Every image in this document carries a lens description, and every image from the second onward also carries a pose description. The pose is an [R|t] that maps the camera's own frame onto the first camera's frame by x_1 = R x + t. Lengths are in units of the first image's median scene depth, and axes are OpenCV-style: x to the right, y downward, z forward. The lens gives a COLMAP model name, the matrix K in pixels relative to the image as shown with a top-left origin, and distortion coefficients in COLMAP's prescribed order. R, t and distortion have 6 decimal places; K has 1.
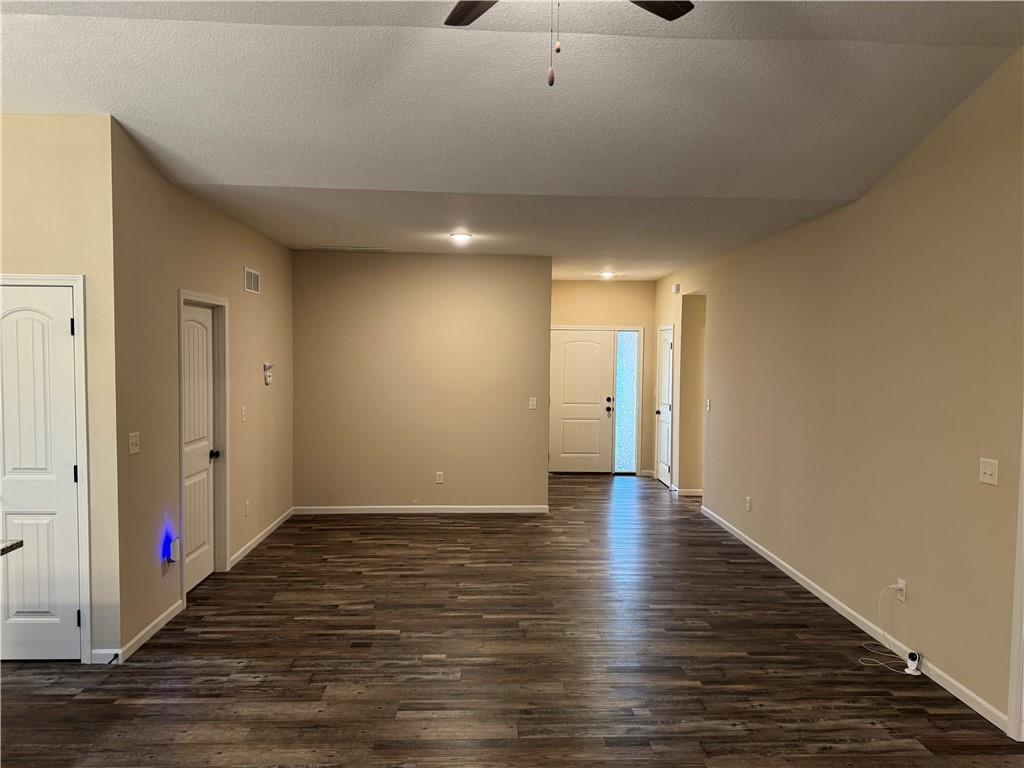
lens RADIAL K [[735.4, 0, 512.0], [0, 735.4, 384.0], [0, 0, 1]] dist [0.000503, -0.000015]
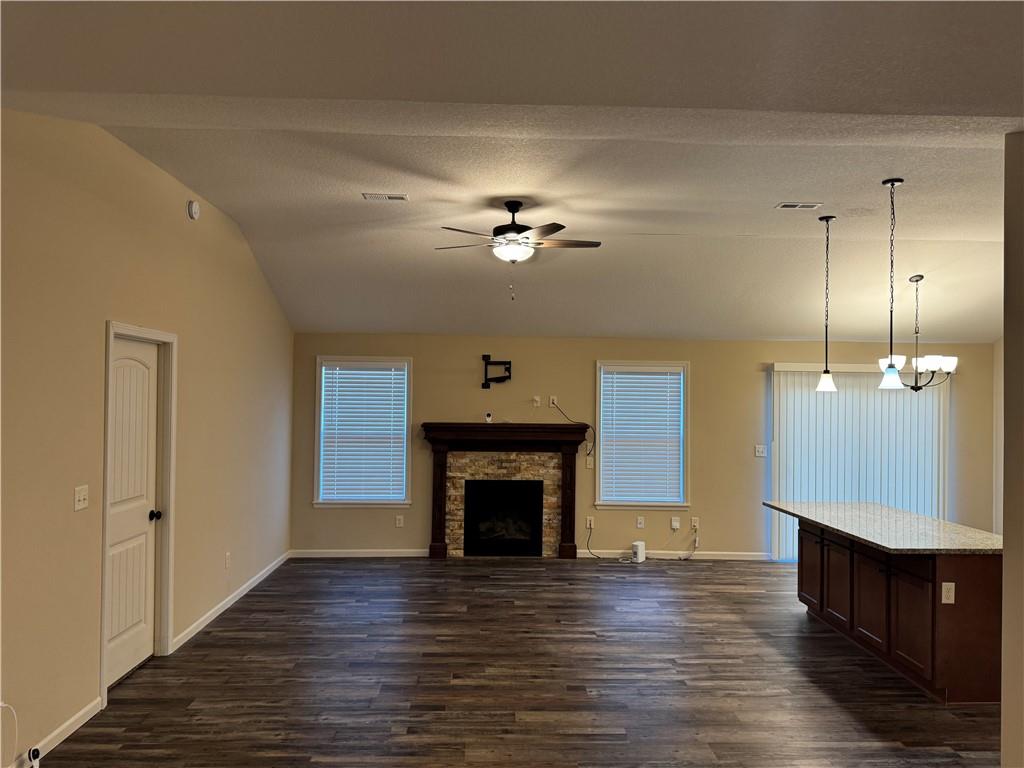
lens RADIAL K [[735.4, 0, 512.0], [0, 735.4, 384.0], [0, 0, 1]] dist [0.000503, -0.000015]
pose [[-0.999621, -0.026201, 0.008454, 0.015457], [-0.025946, 0.999243, 0.028988, -0.087745], [-0.009208, 0.028758, -0.999544, 1.924805]]
